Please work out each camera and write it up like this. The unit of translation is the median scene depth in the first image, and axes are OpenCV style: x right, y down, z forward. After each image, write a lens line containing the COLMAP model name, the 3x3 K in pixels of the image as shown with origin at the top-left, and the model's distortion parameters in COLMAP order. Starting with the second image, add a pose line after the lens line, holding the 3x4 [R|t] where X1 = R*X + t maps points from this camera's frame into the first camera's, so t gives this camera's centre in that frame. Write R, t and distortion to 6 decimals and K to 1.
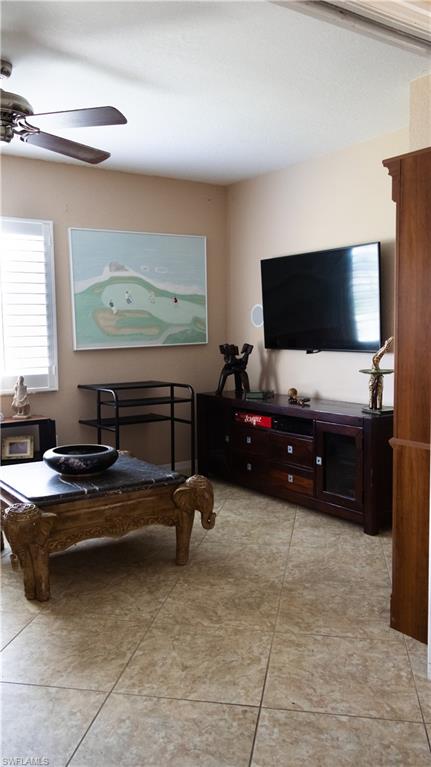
lens RADIAL K [[621.5, 0, 215.5], [0, 621.5, 383.5], [0, 0, 1]] dist [-0.007316, 0.008623]
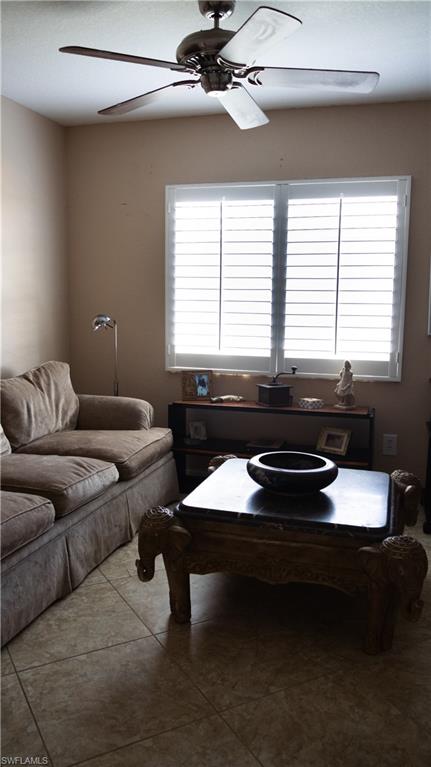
lens RADIAL K [[621.5, 0, 215.5], [0, 621.5, 383.5], [0, 0, 1]] dist [-0.007316, 0.008623]
pose [[0.642370, 0.128327, -0.755574, 0.333053], [-0.092587, 0.991655, 0.089708, -0.059594], [0.760781, 0.012331, 0.648891, 0.416330]]
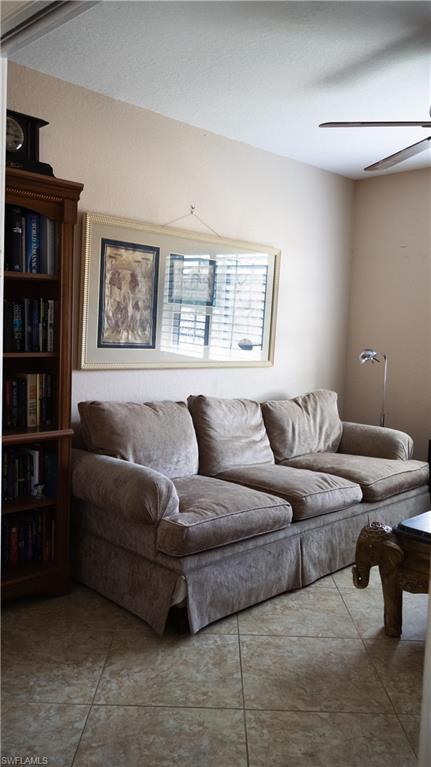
lens RADIAL K [[621.5, 0, 215.5], [0, 621.5, 383.5], [0, 0, 1]] dist [-0.007316, 0.008623]
pose [[0.189716, 0.105507, -0.976154, 0.479844], [-0.128484, 0.988328, 0.081852, -0.057440], [0.973396, 0.109892, 0.201057, 0.462355]]
